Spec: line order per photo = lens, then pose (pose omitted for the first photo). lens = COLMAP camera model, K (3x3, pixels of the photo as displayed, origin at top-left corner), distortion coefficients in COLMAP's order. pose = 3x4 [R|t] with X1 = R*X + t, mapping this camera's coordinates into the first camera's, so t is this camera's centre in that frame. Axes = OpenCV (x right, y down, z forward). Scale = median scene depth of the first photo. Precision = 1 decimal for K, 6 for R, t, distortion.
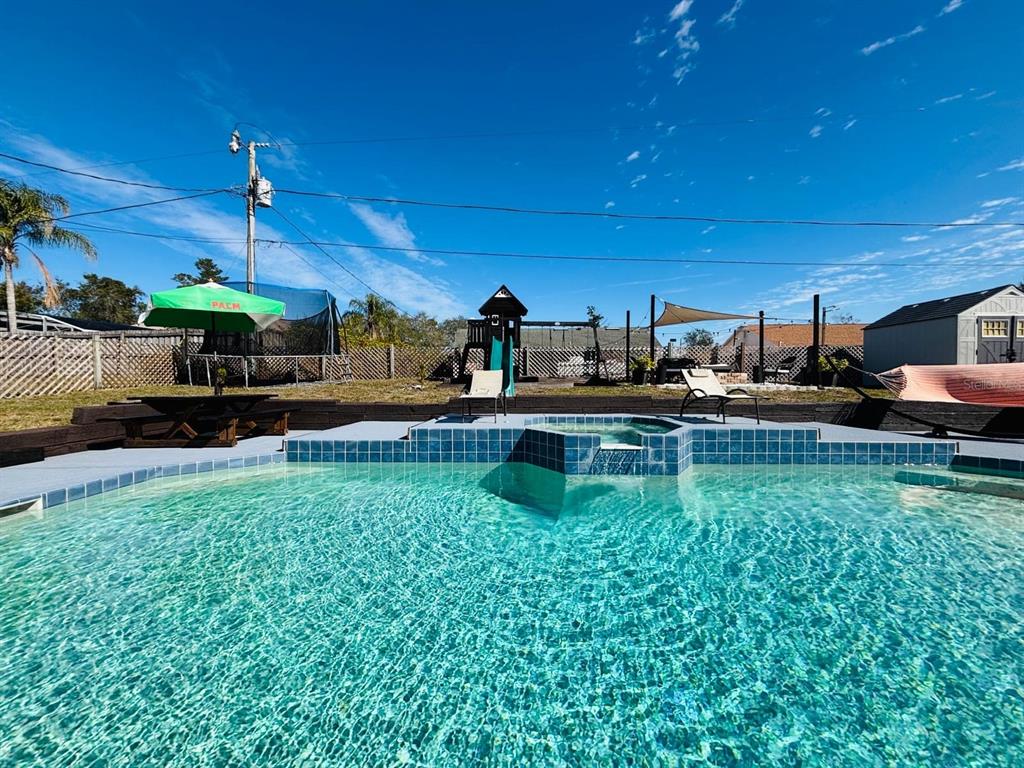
lens RADIAL K [[406.0, 0, 513.0], [0, 406.0, 382.7], [0, 0, 1]] dist [-0.001067, -0.000004]
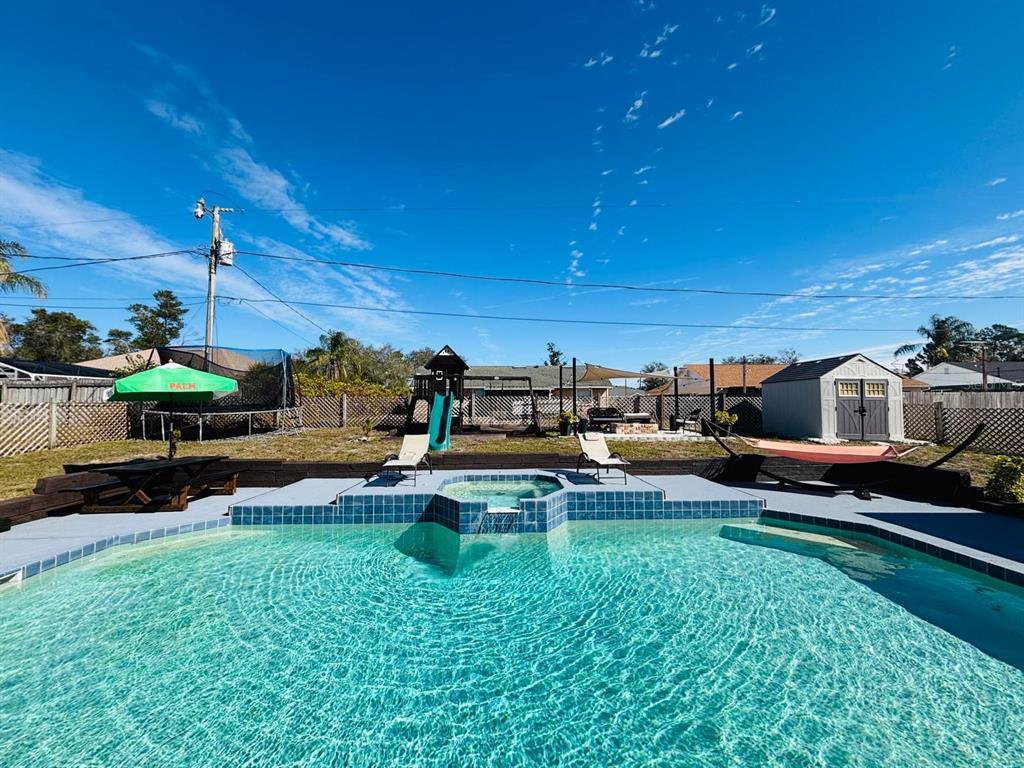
lens RADIAL K [[411.9, 0, 514.1], [0, 411.9, 379.1], [0, 0, 1]] dist [-0.001410, 0.000114]
pose [[0.997797, -0.000685, 0.066335, 0.107345], [0.005395, 0.997472, -0.070855, -0.081558], [-0.066119, 0.071057, 0.995278, -0.160034]]
